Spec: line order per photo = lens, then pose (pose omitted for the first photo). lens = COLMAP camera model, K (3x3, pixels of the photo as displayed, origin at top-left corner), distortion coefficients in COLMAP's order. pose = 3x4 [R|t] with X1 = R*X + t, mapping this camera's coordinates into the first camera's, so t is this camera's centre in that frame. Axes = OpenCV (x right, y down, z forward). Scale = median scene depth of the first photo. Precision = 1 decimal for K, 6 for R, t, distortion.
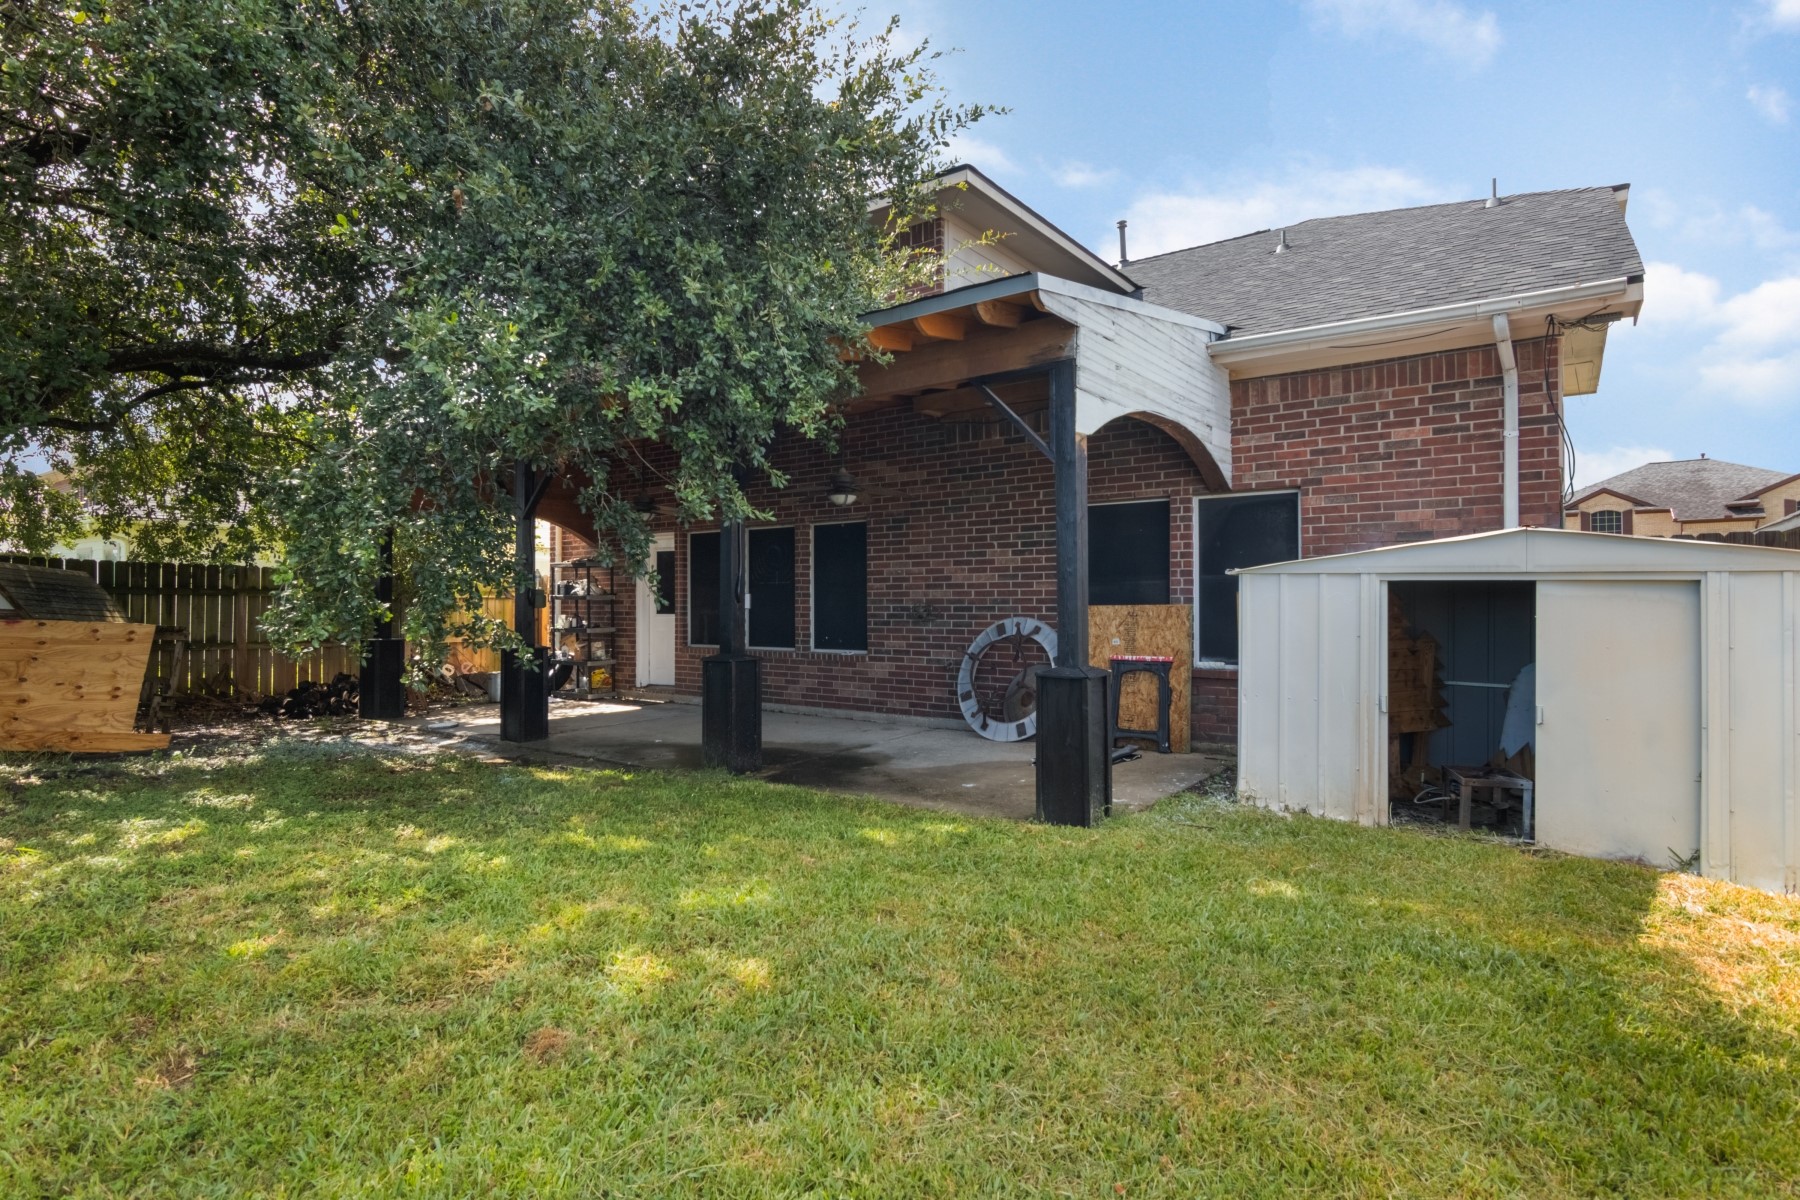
lens RADIAL K [[906.0, 0, 889.9], [0, 906.0, 600.6], [0, 0, 1]] dist [0.001312, 0.000384]
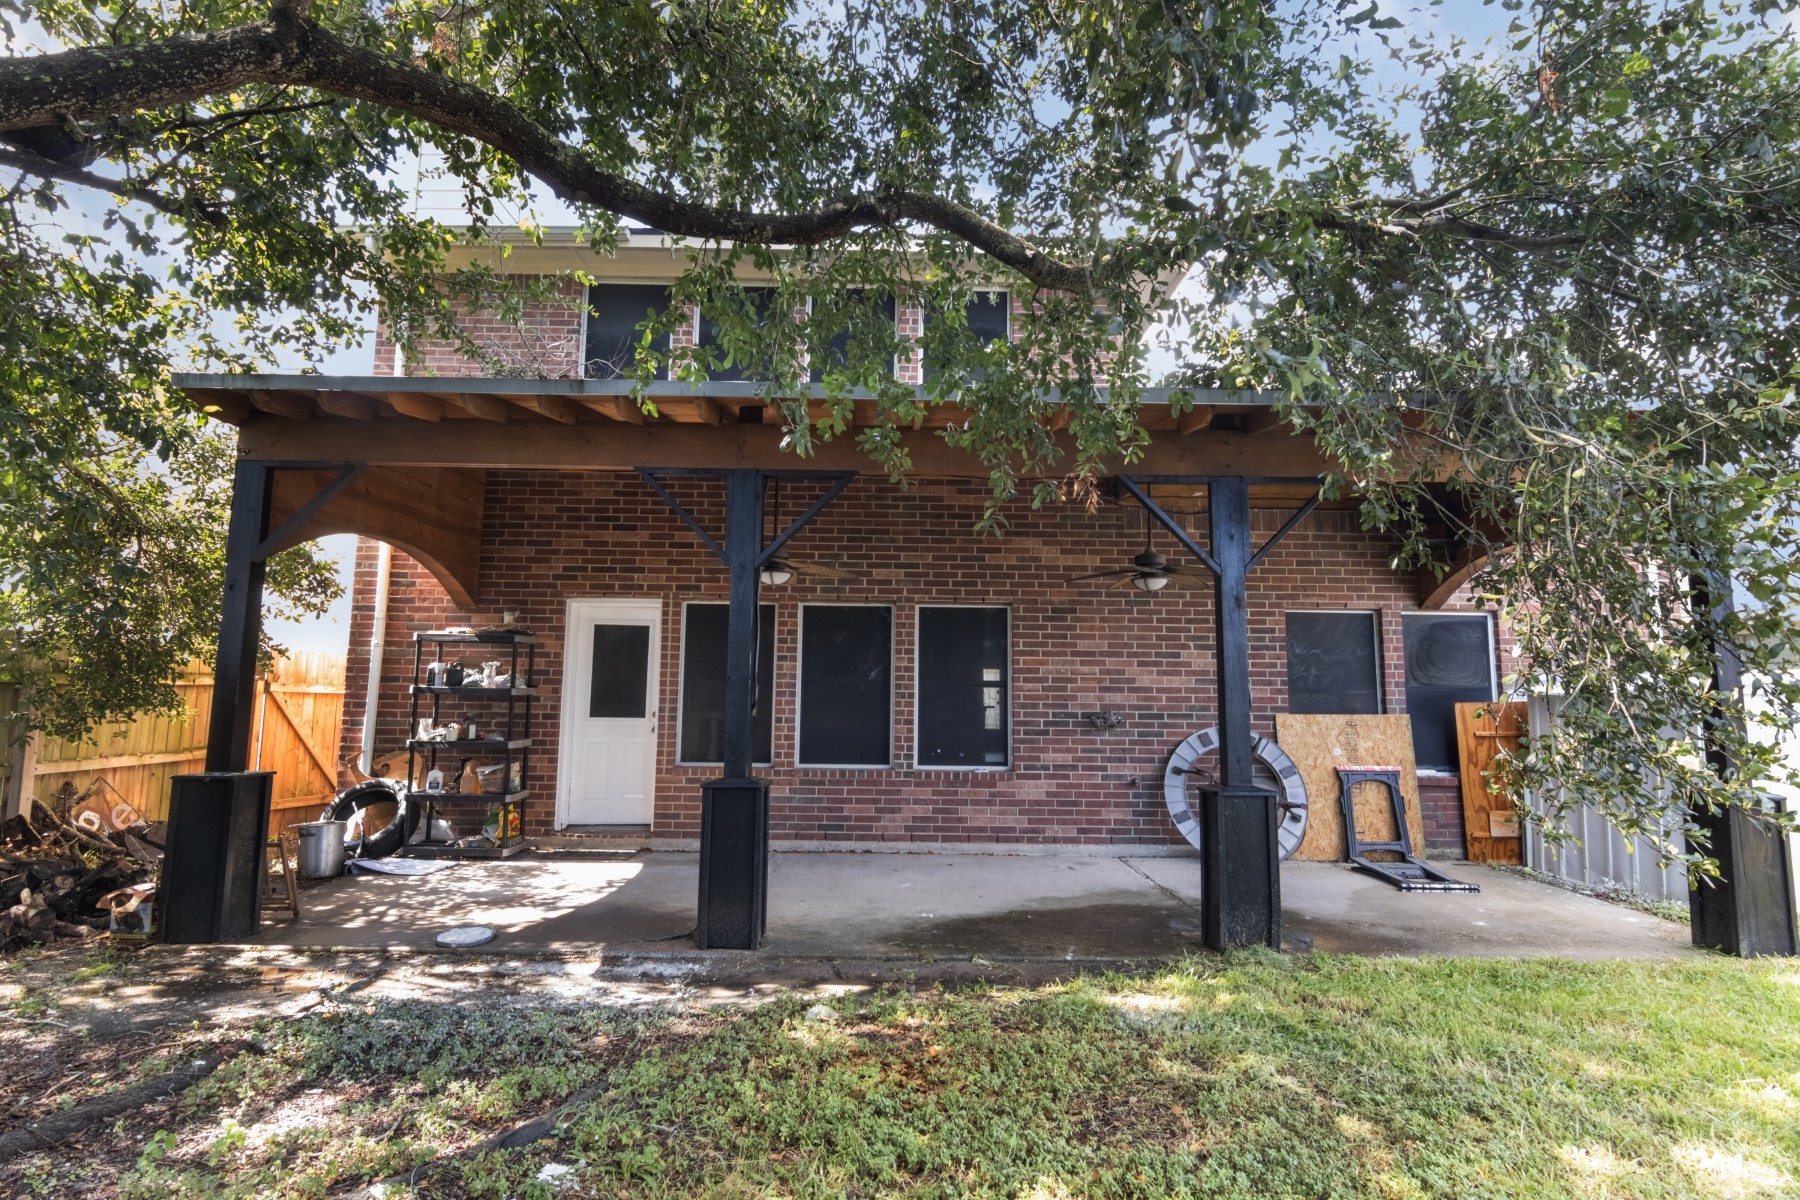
lens RADIAL K [[906.0, 0, 898.9], [0, 906.0, 601.6], [0, 0, 1]] dist [0.001312, 0.000384]
pose [[0.803500, 0.082144, 0.589610, -0.606615], [-0.016300, 0.993099, -0.116145, 0.004652], [-0.595082, 0.083711, 0.799294, 0.403853]]
